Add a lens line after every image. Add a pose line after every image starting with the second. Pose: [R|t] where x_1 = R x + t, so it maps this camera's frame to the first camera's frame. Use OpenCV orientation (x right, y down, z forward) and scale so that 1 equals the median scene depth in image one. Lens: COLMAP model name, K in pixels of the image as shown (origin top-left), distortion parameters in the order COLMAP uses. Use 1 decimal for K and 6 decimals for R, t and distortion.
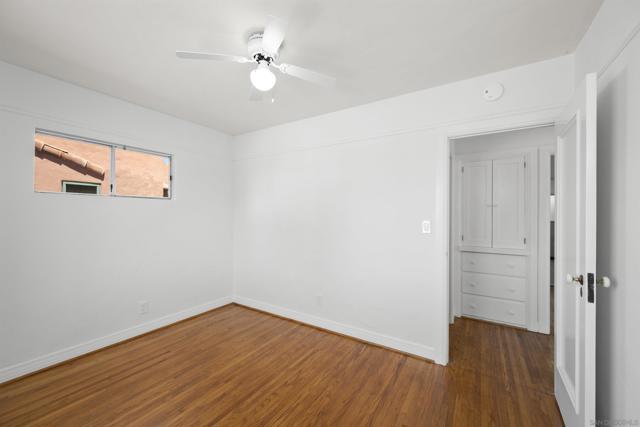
lens RADIAL K [[252.9, 0, 320.8], [0, 252.9, 215.1], [0, 0, 1]] dist [-0.001066, -0.000164]
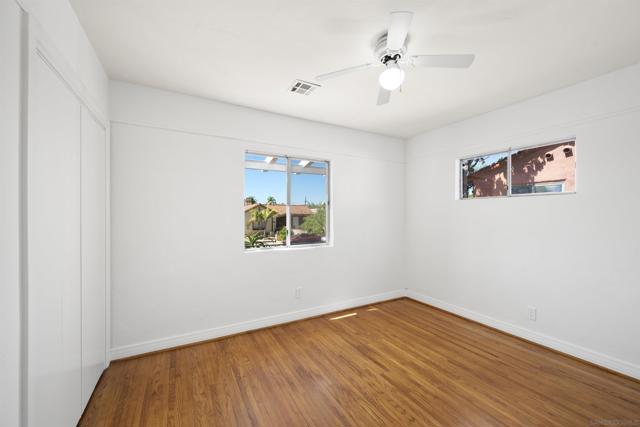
lens RADIAL K [[252.9, 0, 320.6], [0, 252.9, 214.3], [0, 0, 1]] dist [-0.001066, -0.000164]
pose [[-0.473426, -0.002338, -0.880830, 0.665563], [0.000357, 0.999996, -0.002847, 0.002364], [0.880833, -0.001662, -0.473423, 1.026273]]
